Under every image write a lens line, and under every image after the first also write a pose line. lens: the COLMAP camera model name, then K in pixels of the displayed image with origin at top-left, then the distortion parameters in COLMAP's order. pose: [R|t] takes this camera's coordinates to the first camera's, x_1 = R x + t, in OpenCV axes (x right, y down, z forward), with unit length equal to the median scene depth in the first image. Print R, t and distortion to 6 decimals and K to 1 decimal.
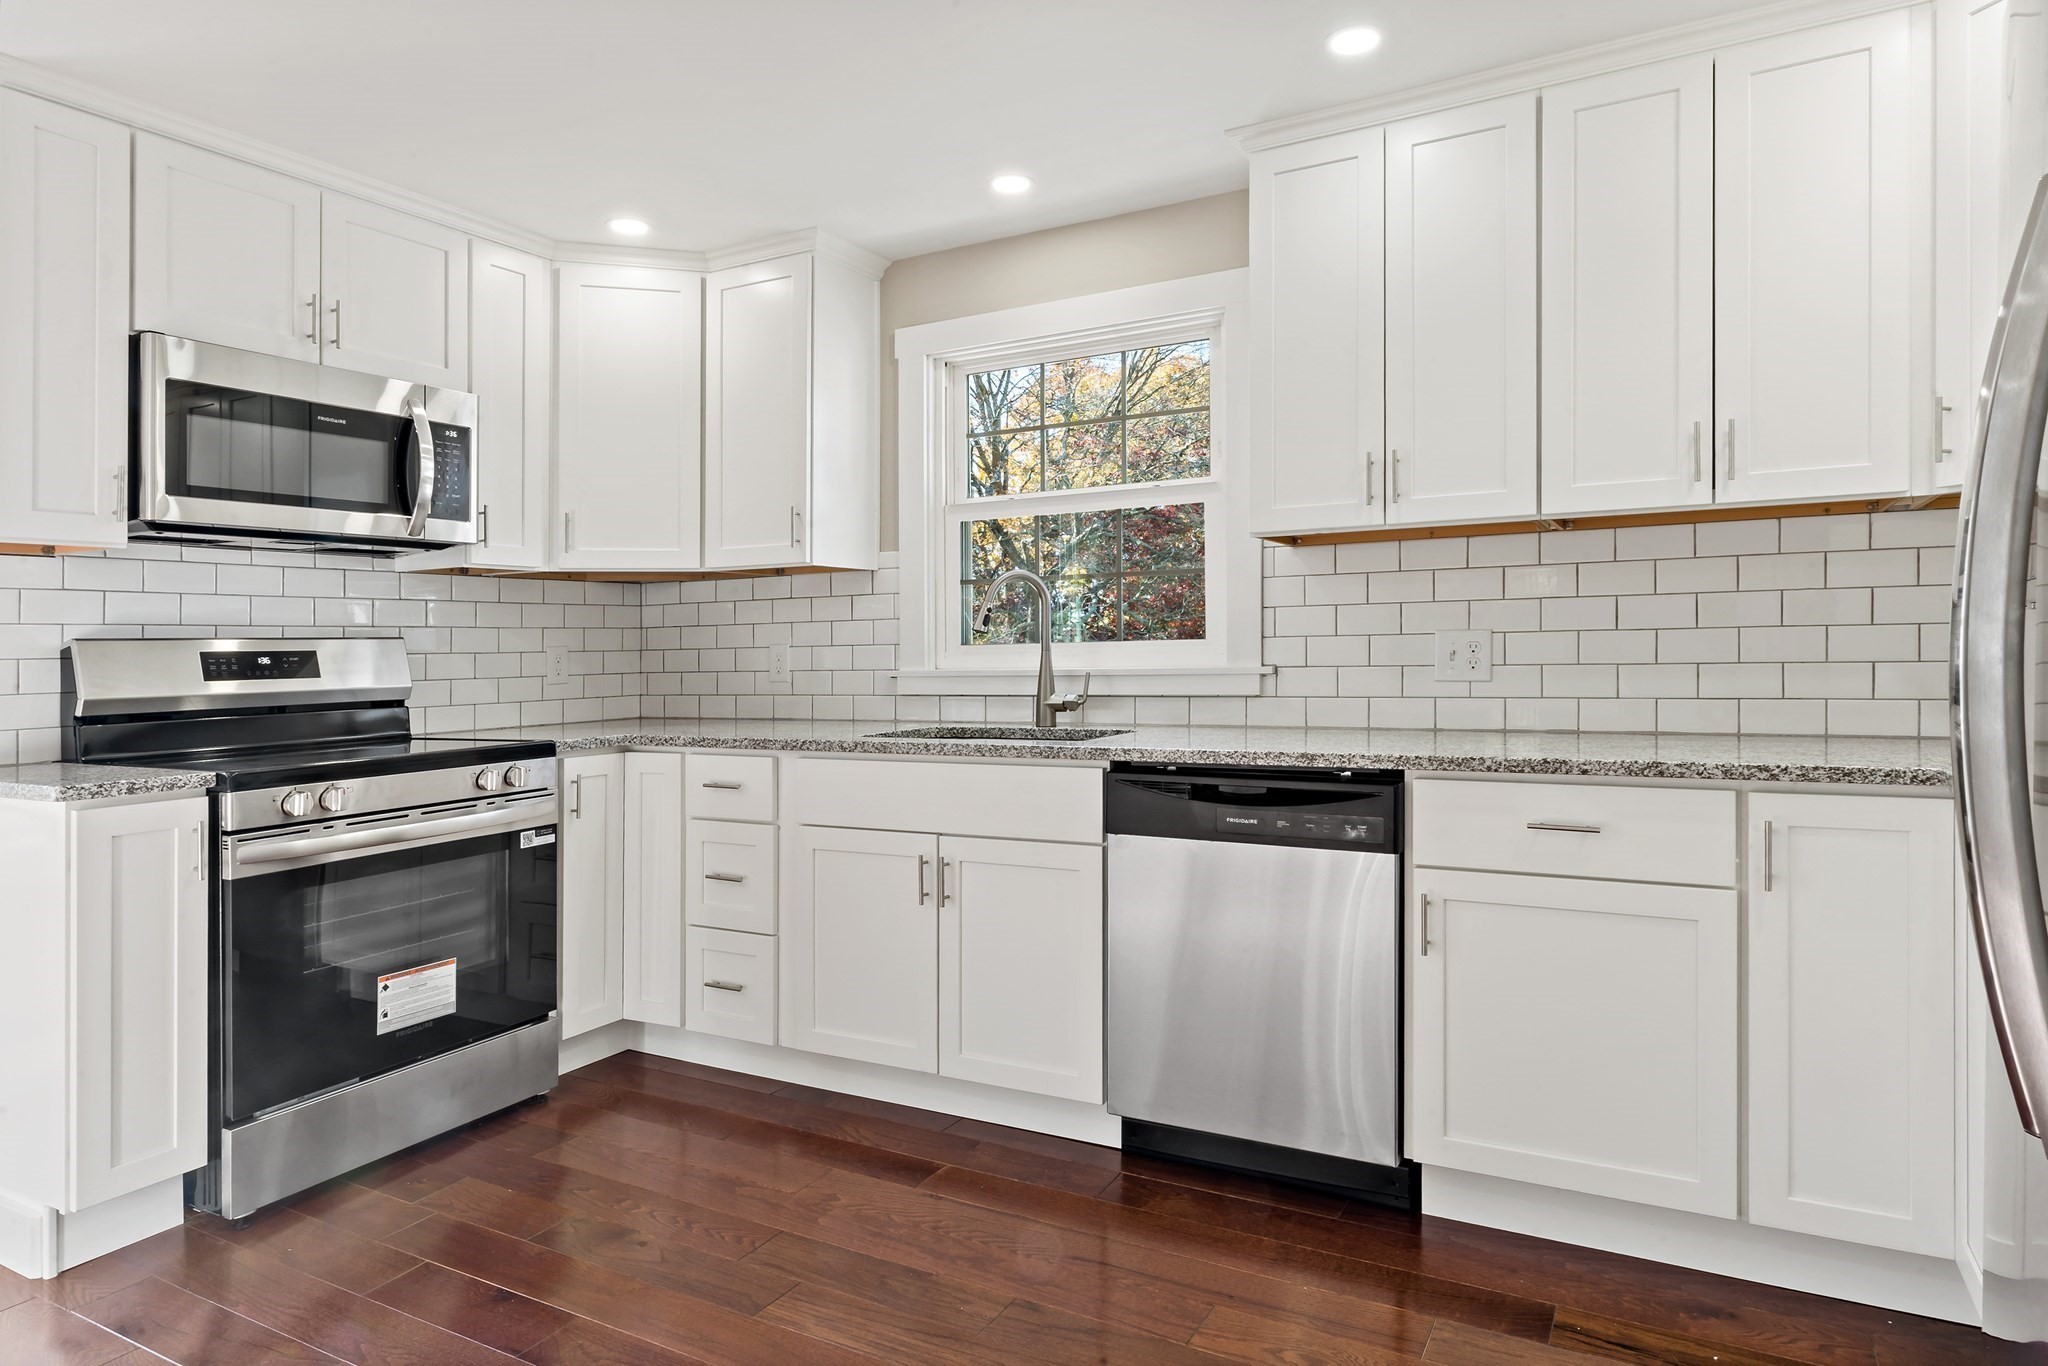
lens RADIAL K [[1191.2, 0, 996.3], [0, 1191.2, 644.0], [0, 0, 1]] dist [-0.001510, 0.000037]
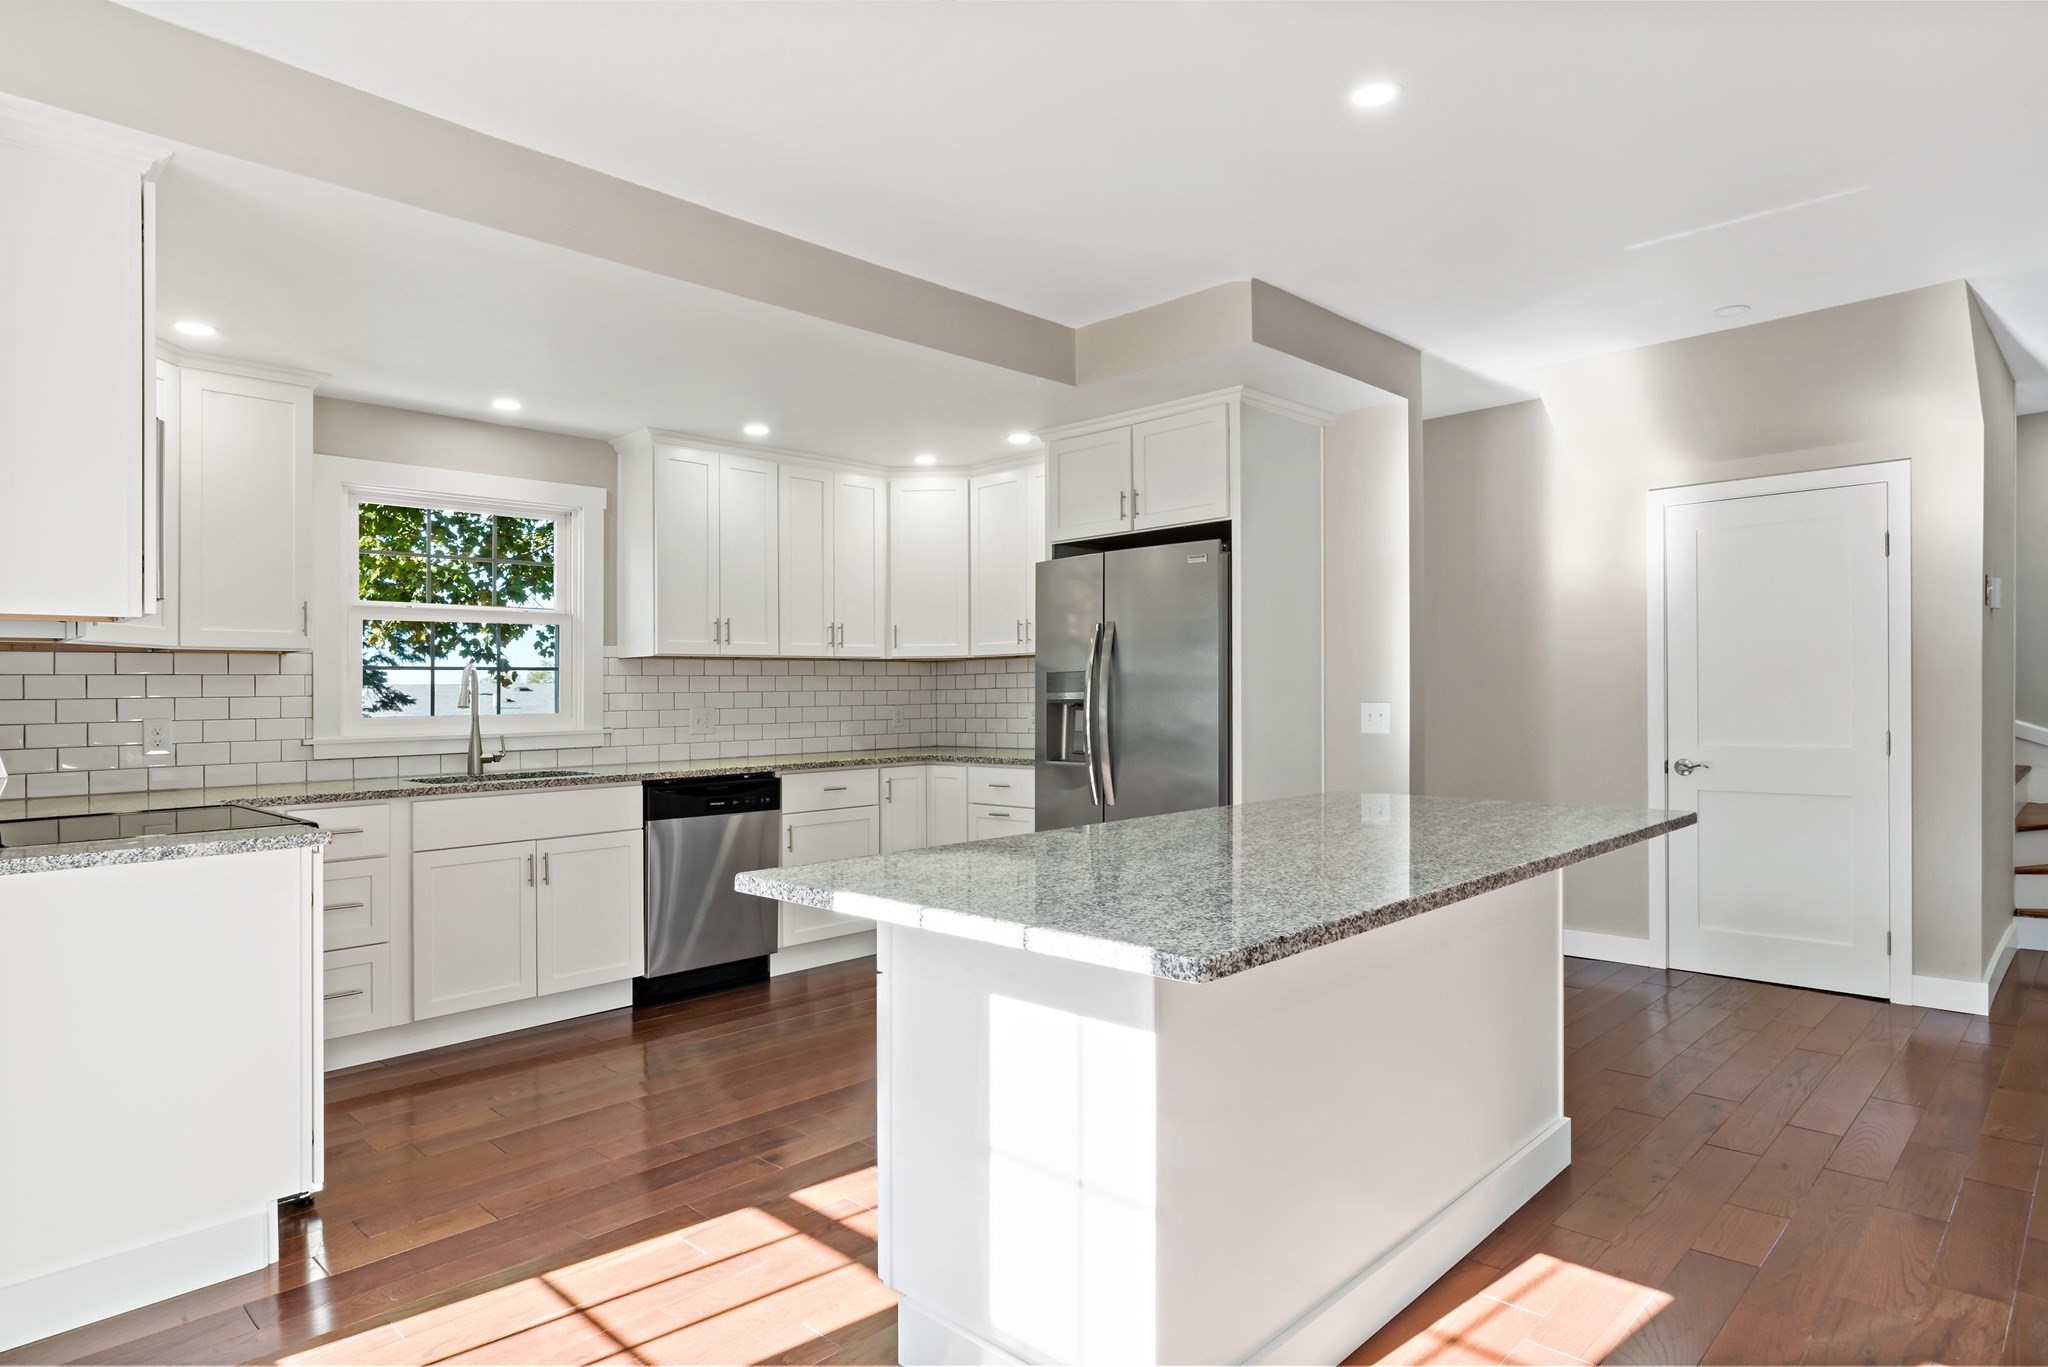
lens RADIAL K [[1149.2, 0, 1057.2], [0, 1149.2, 690.5], [0, 0, 1]] dist [0.001493, 0.000621]
pose [[0.218468, 0.017759, 0.975683, -1.288240], [0.006443, 0.999786, -0.019640, 0.000921], [-0.975823, 0.010577, 0.218307, 0.023154]]
